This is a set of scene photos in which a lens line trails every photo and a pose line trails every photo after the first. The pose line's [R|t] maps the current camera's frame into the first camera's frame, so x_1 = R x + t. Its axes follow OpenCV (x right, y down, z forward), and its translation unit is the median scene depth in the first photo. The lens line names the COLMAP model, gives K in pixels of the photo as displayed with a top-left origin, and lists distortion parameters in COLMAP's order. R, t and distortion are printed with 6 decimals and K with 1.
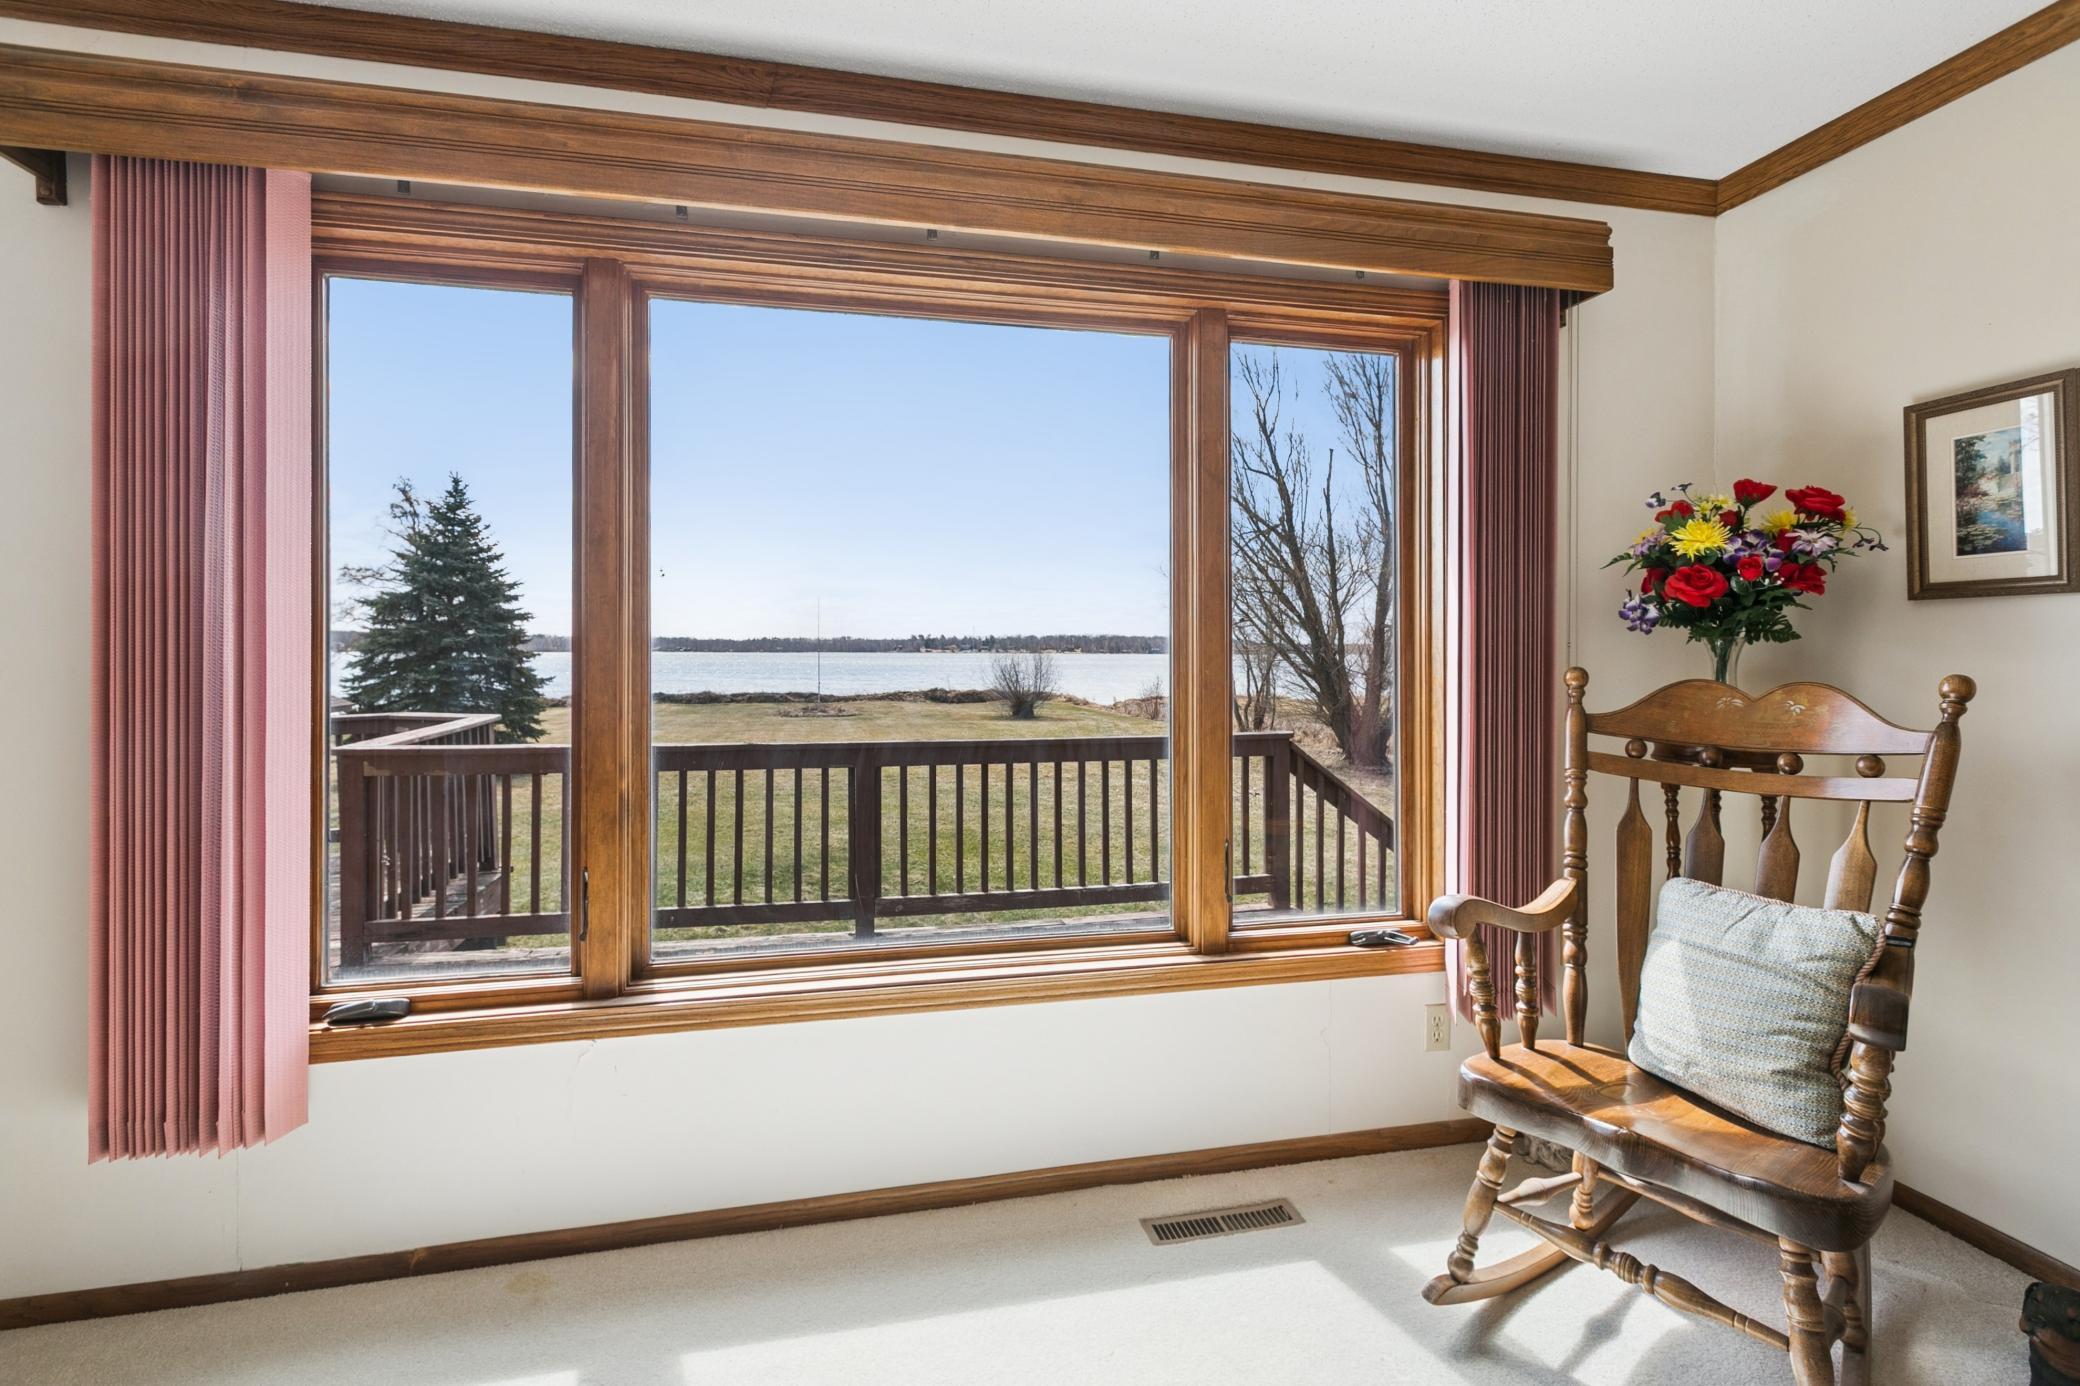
lens RADIAL K [[955.5, 0, 1009.9], [0, 955.5, 652.8], [0, 0, 1]] dist [0.001399, -0.002571]
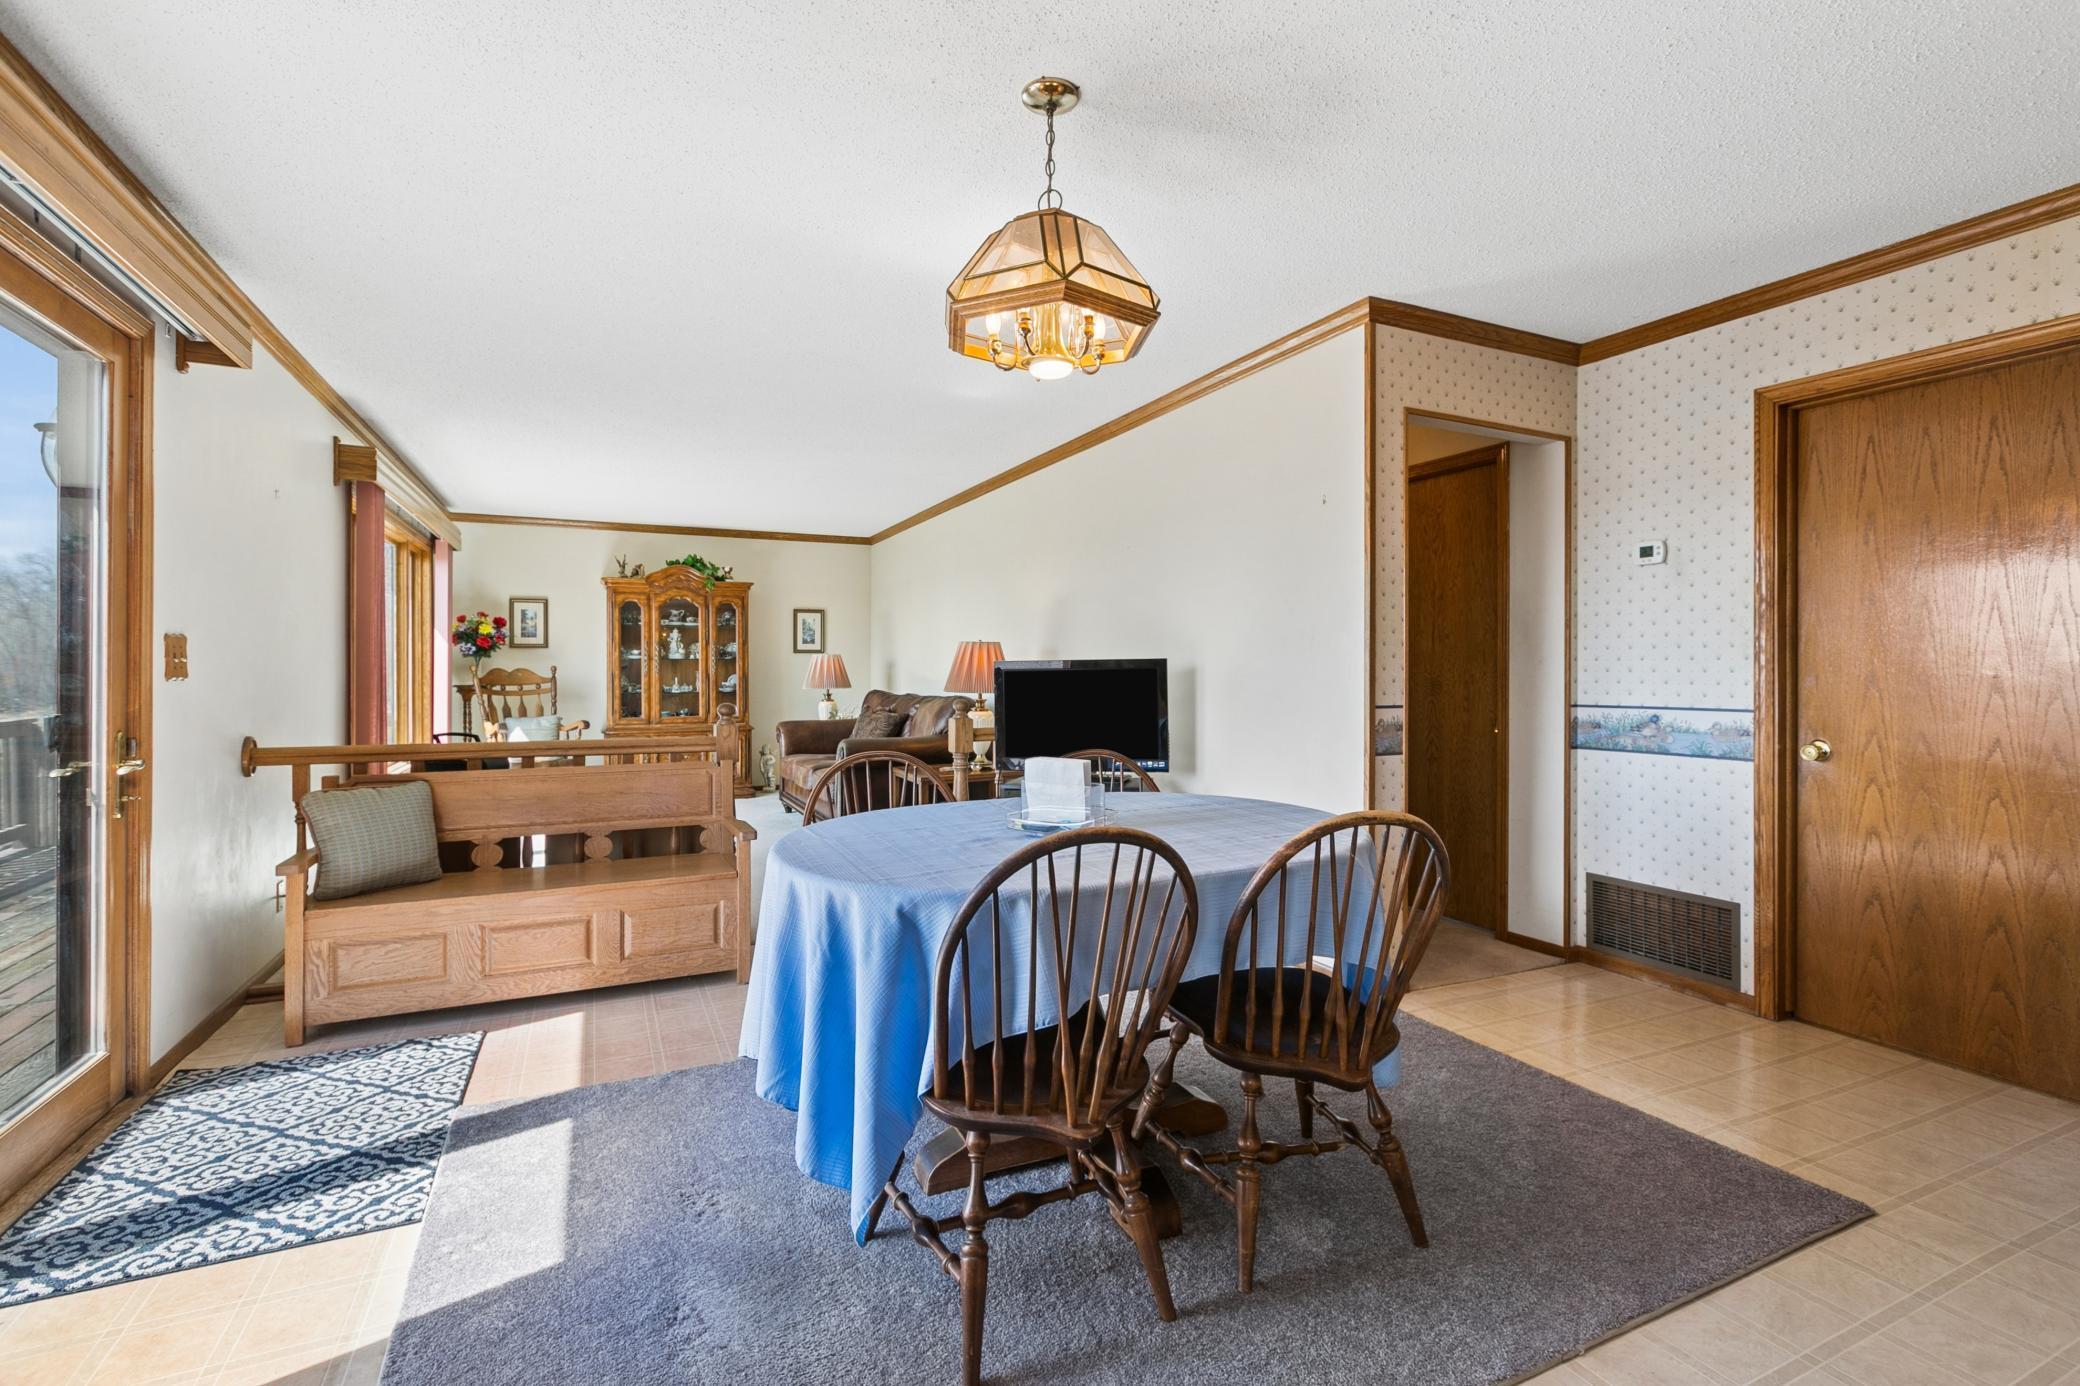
lens RADIAL K [[955.5, 0, 1047.0], [0, 955.5, 677.6], [0, 0, 1]] dist [0.001399, -0.002571]
pose [[-0.230113, -0.009985, 0.973113, -3.253632], [-0.001235, 0.999950, 0.009968, 0.025185], [-0.973163, 0.001092, -0.230114, -0.230440]]
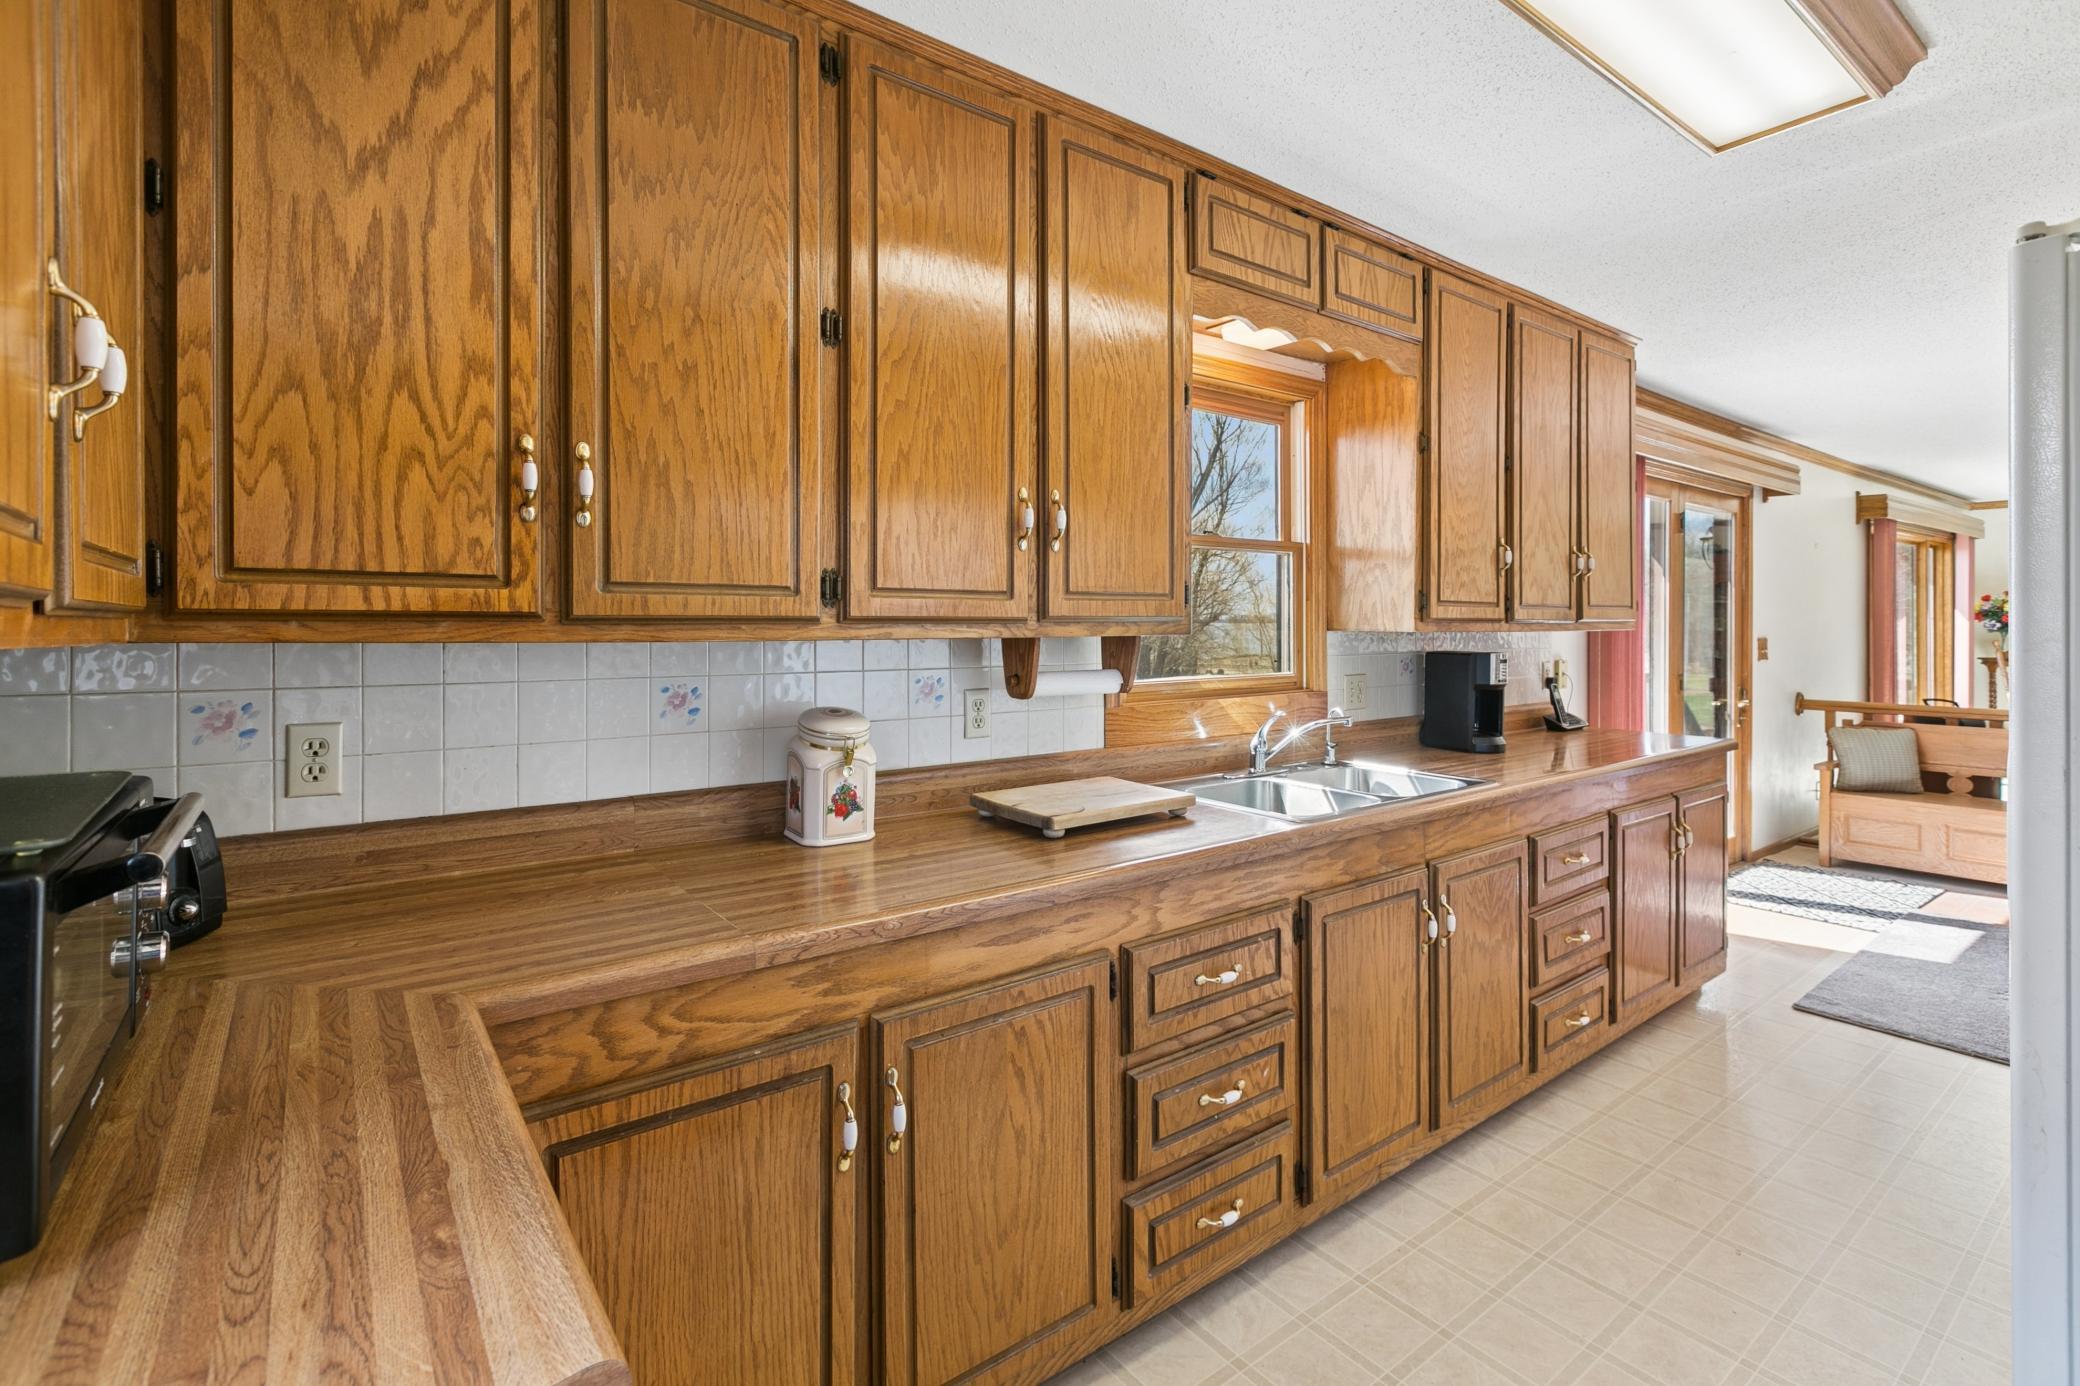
lens RADIAL K [[955.5, 0, 1038.0], [0, 955.5, 615.1], [0, 0, 1]] dist [0.001399, -0.002571]
pose [[0.908184, -0.000071, 0.418572, -4.572179], [0.004292, 0.999949, -0.009142, -0.066638], [-0.418550, 0.010099, 0.908138, -0.899683]]
